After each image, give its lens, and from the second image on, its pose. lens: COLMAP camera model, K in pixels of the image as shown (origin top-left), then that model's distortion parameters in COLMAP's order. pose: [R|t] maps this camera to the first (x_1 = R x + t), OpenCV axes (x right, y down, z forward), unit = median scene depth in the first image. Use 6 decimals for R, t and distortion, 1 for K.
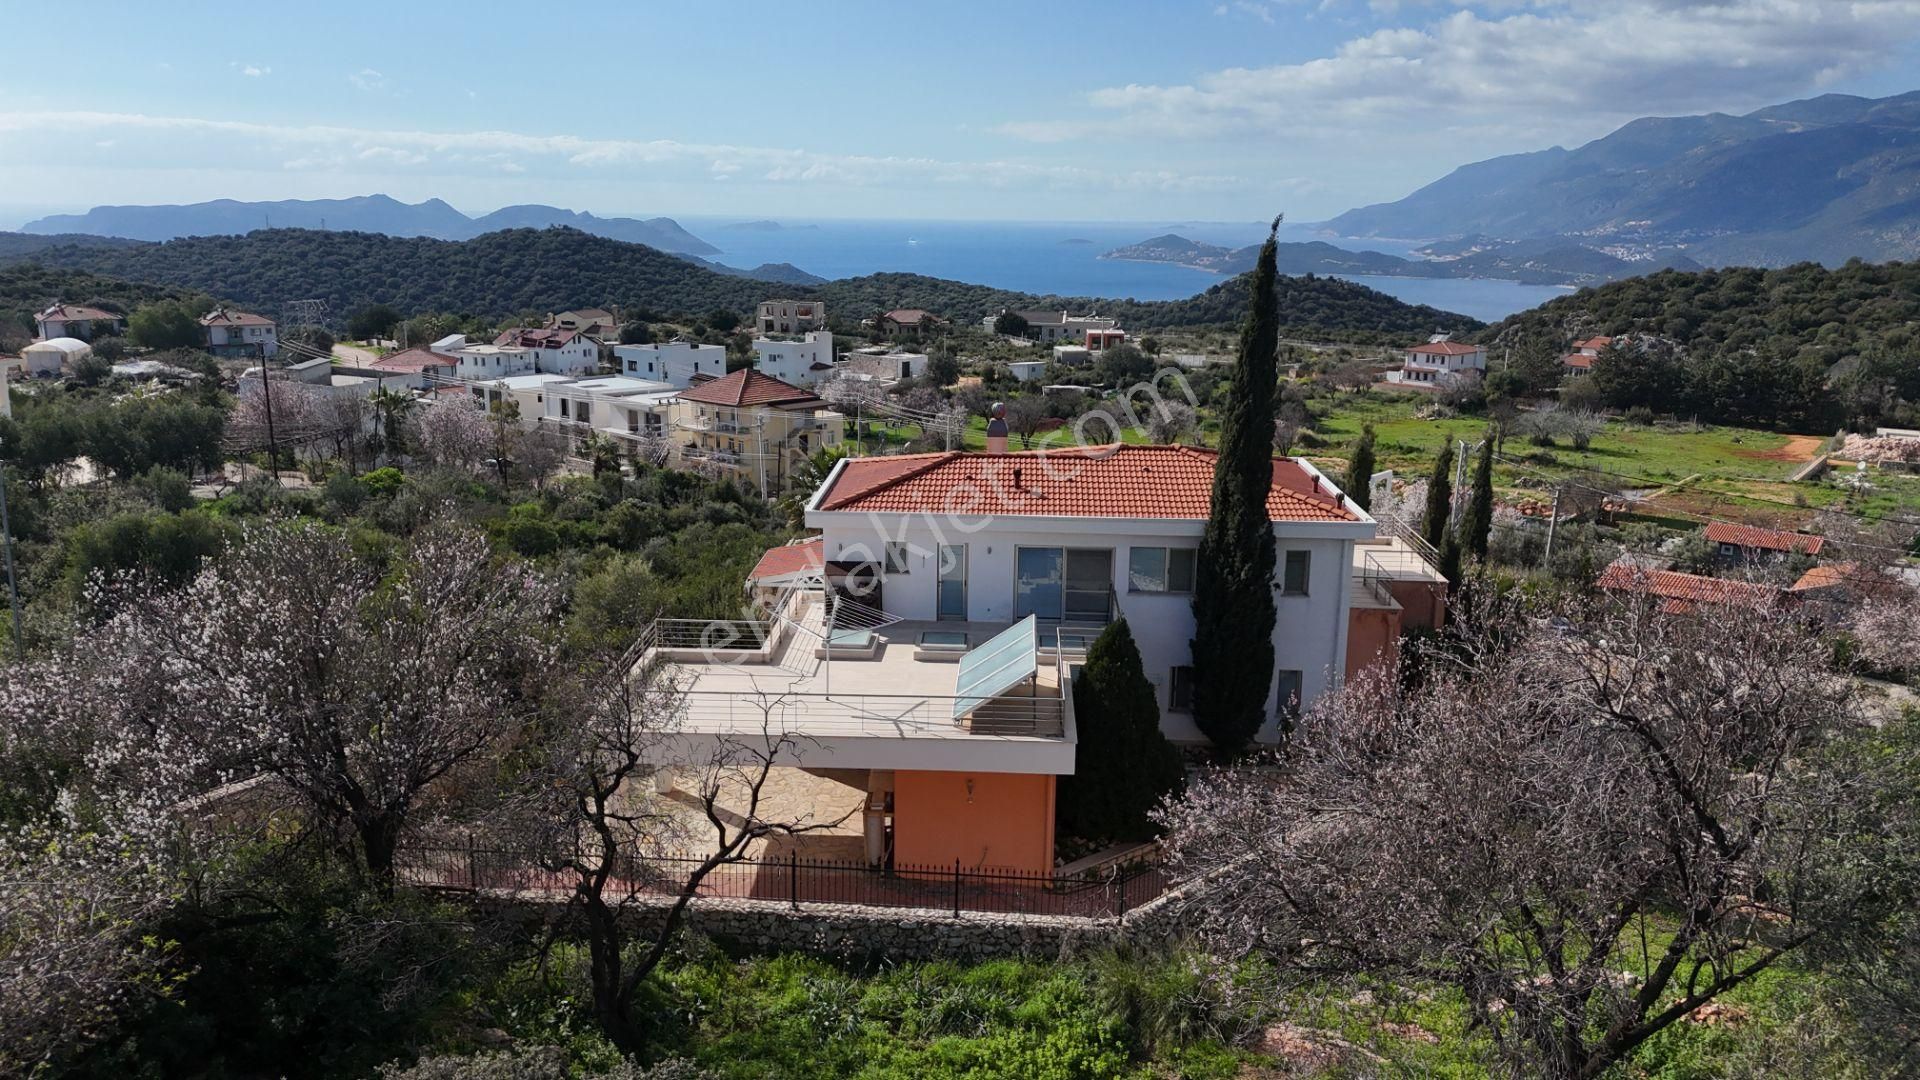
lens RADIAL K [[1410.7, 0, 960.2], [0, 1410.7, 550.9], [0, 0, 1]] dist [0.072684, -0.070290]
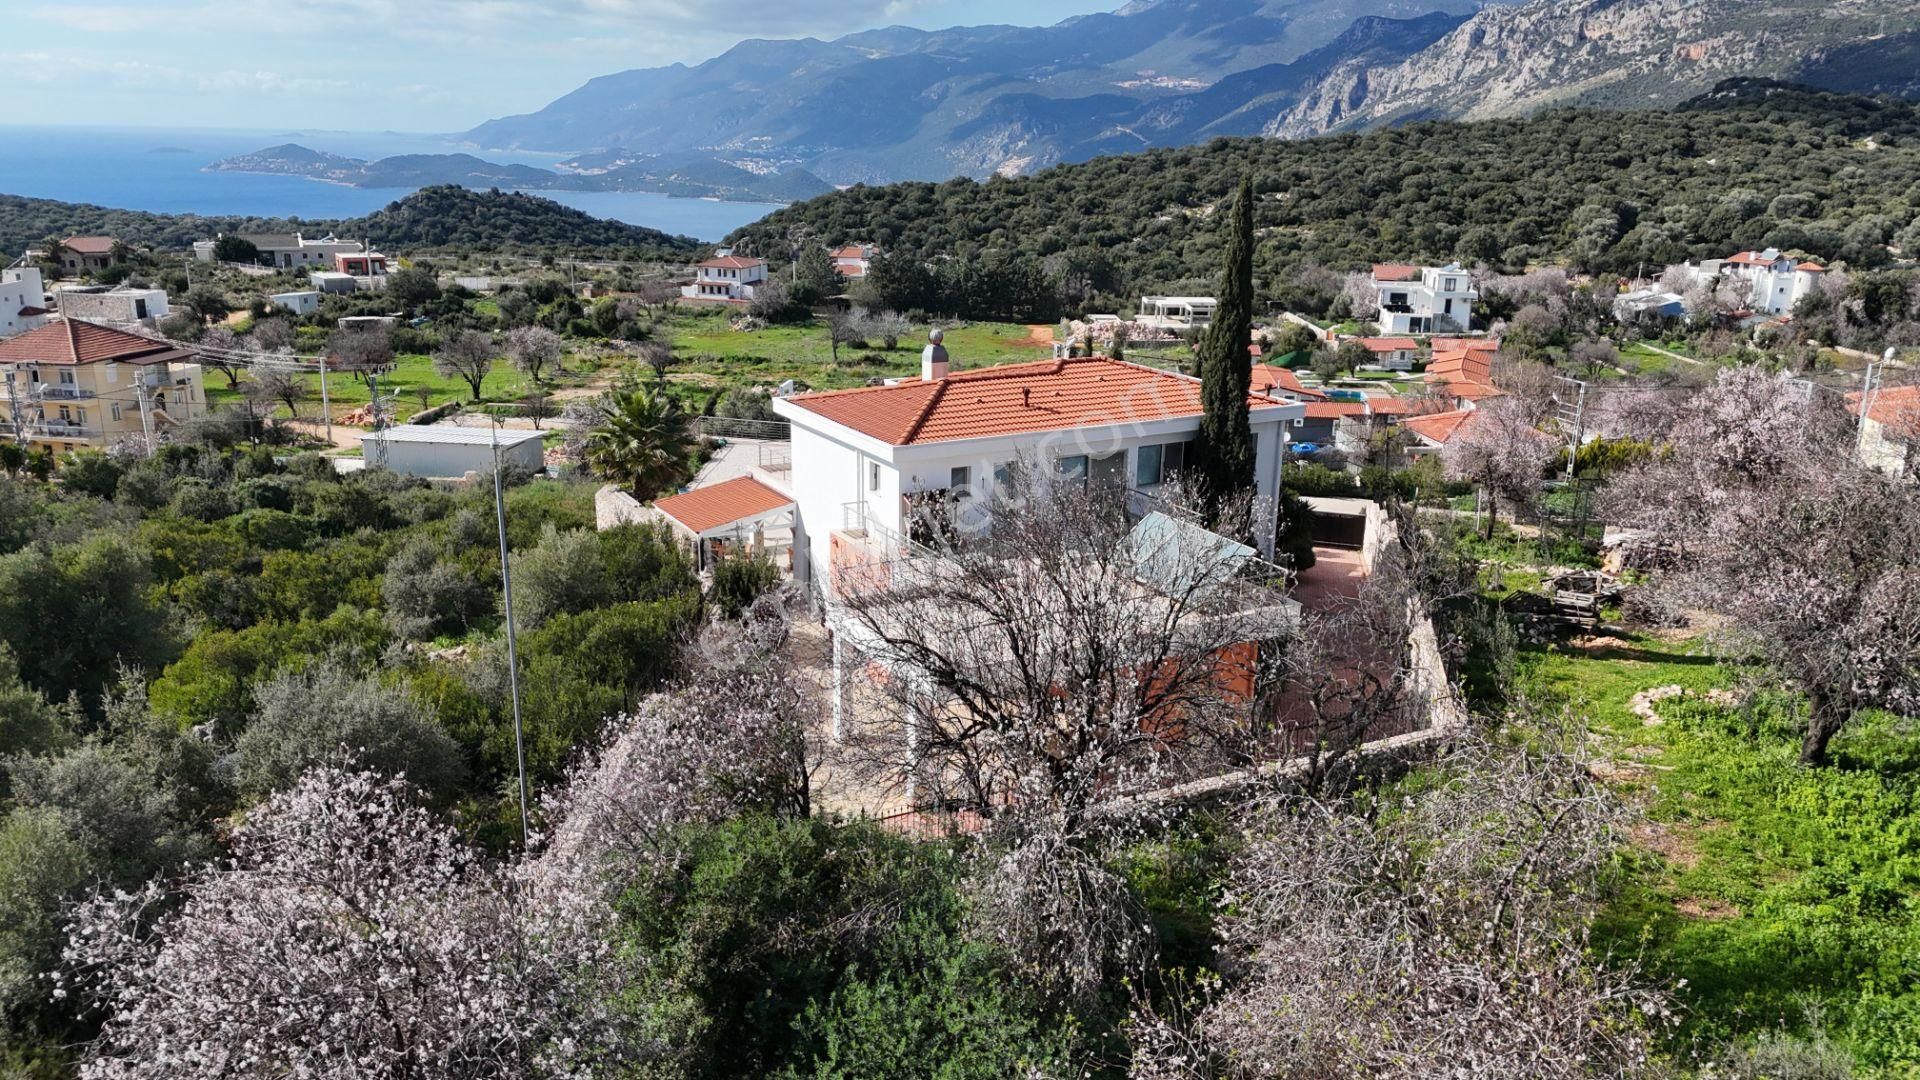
lens RADIAL K [[1410.7, 0, 963.2], [0, 1410.7, 556.0], [0, 0, 1]] dist [0.072684, -0.070290]
pose [[0.839670, -0.150638, 0.521788, -0.094309], [0.118608, 0.988435, 0.094490, -0.006237], [-0.529987, -0.017452, 0.847826, 0.016859]]
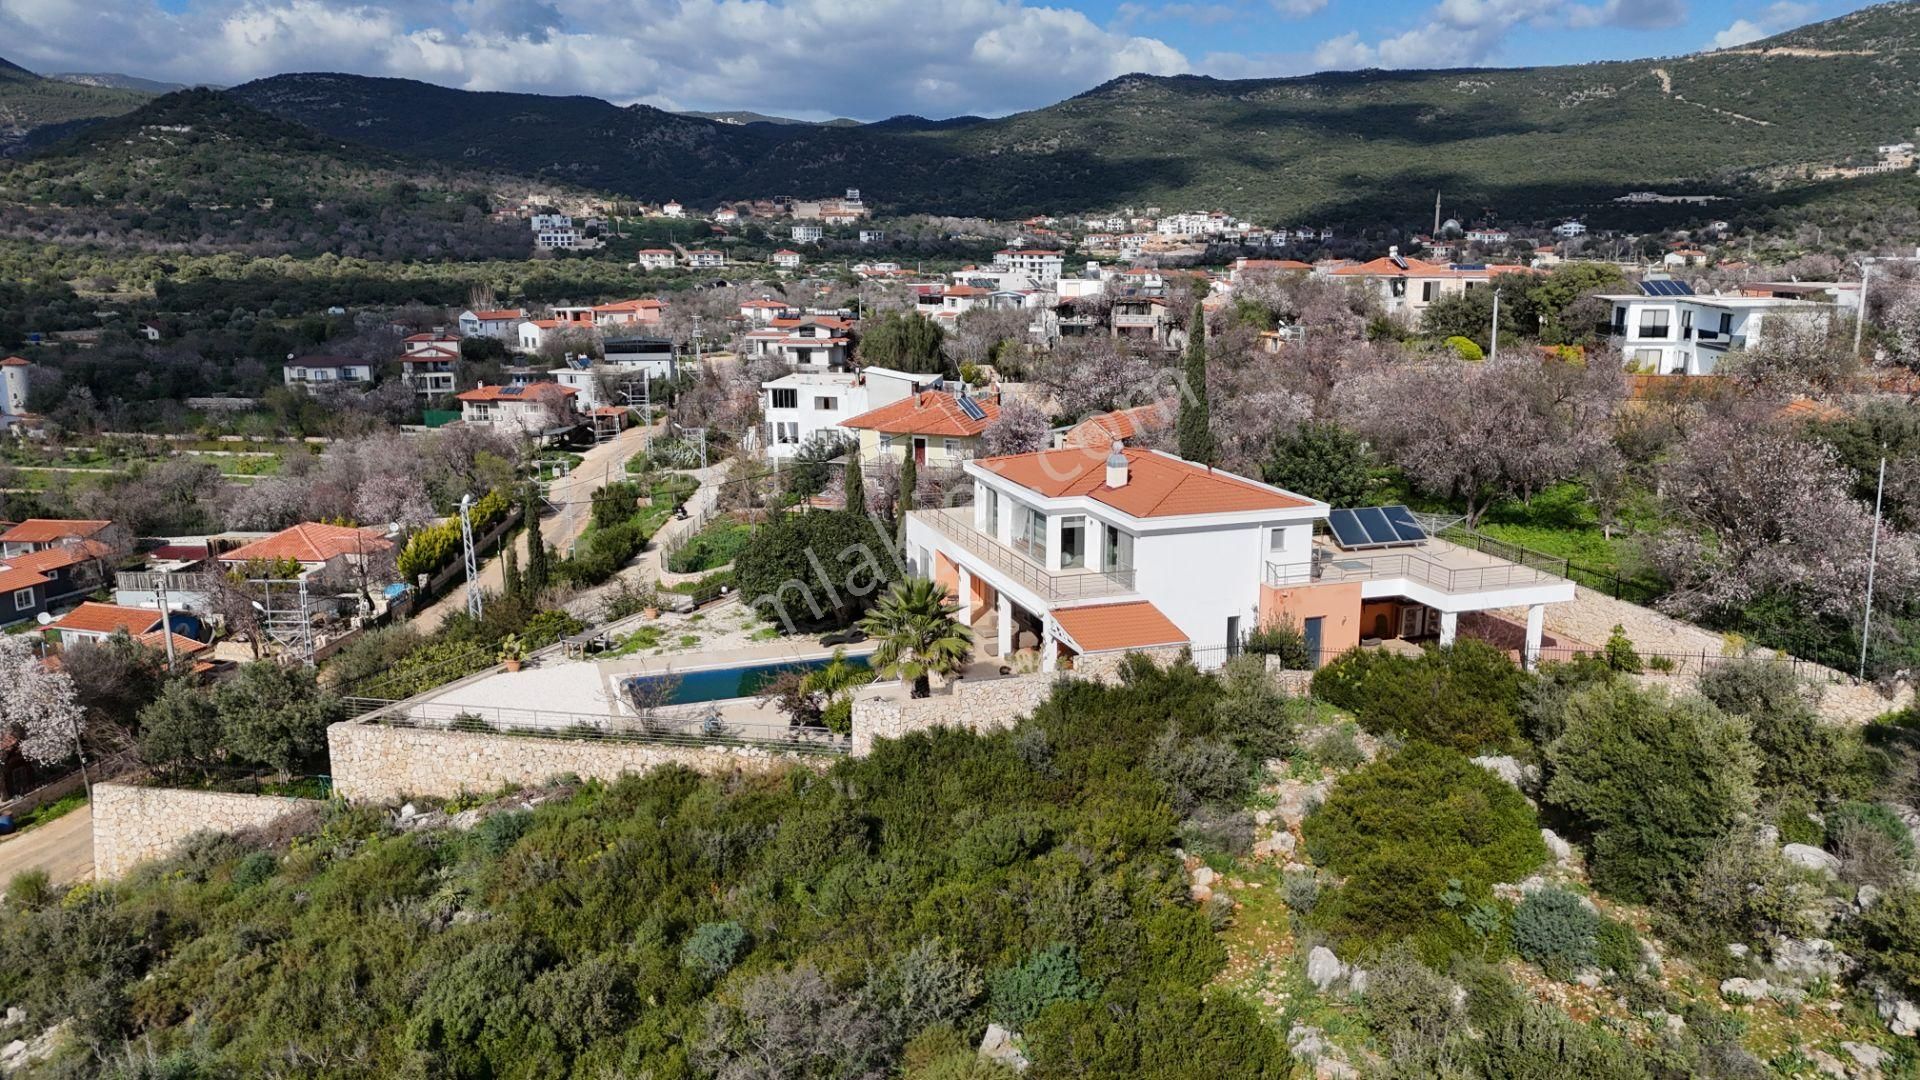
lens RADIAL K [[1410.7, 0, 972.6], [0, 1410.7, 543.9], [0, 0, 1]] dist [0.072684, -0.070290]
pose [[-0.368092, -0.212358, 0.905214, -0.200905], [0.215391, 0.927611, 0.305197, -0.079348], [-0.904497, 0.307315, -0.295706, 0.273887]]
